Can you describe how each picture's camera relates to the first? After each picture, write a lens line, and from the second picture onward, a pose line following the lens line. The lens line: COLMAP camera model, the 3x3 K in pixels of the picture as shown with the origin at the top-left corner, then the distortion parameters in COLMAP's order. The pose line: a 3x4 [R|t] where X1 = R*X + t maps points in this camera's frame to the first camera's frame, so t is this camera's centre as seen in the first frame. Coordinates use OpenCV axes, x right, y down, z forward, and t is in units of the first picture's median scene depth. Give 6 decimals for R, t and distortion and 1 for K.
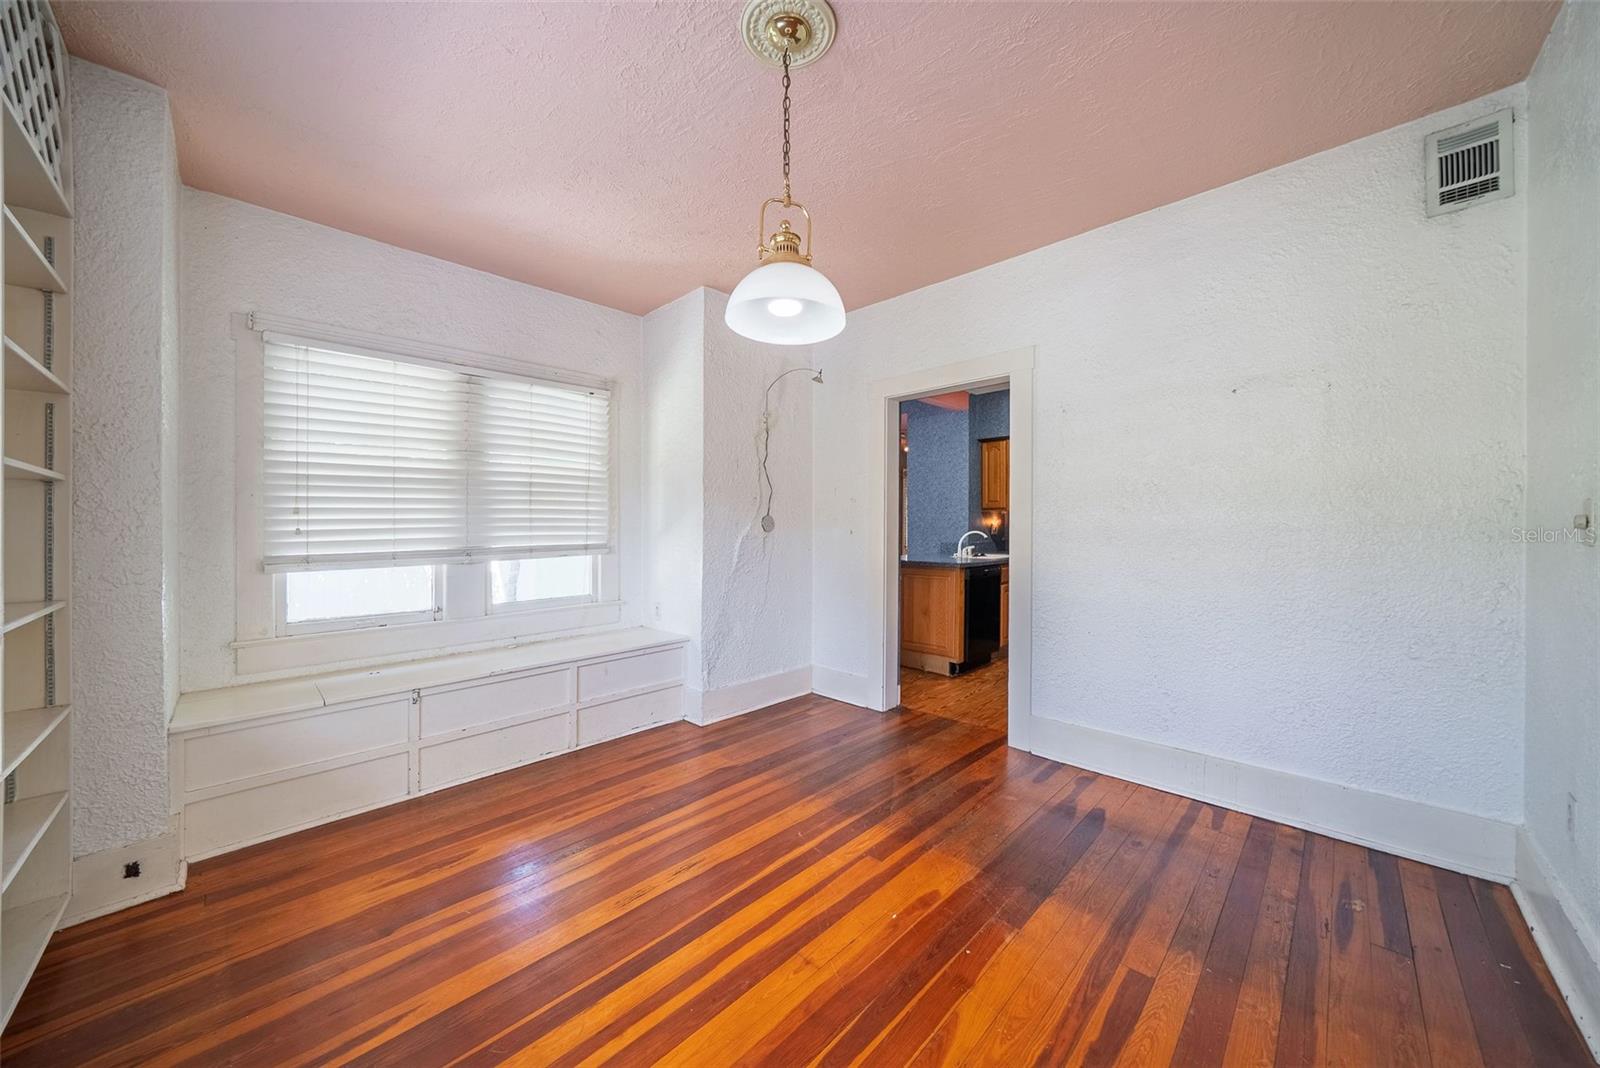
lens RADIAL K [[567.9, 0, 801.3], [0, 567.9, 522.8], [0, 0, 1]] dist [-0.000026, 0.000003]
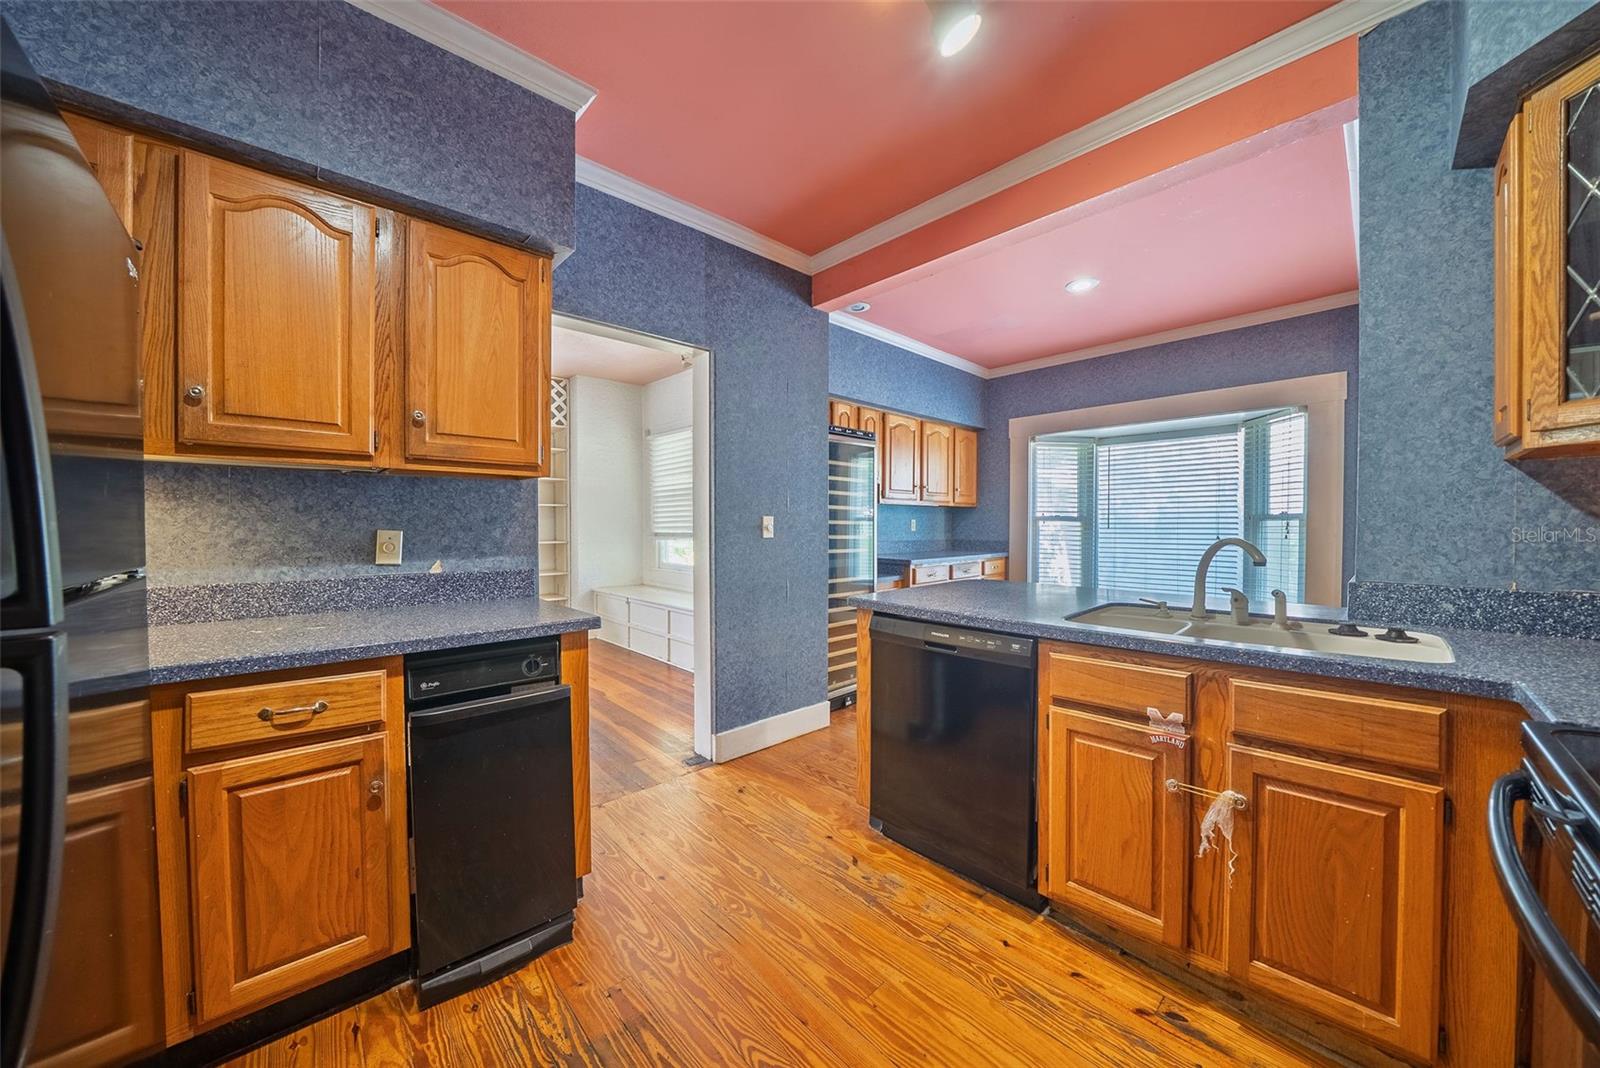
lens RADIAL K [[567.9, 0, 801.3], [0, 567.9, 522.8], [0, 0, 1]] dist [-0.000026, 0.000003]
pose [[-0.046451, 0.008054, -0.998888, 0.851385], [-0.003102, 0.999962, 0.008207, 0.003412], [0.998916, 0.003480, -0.046424, 1.083589]]
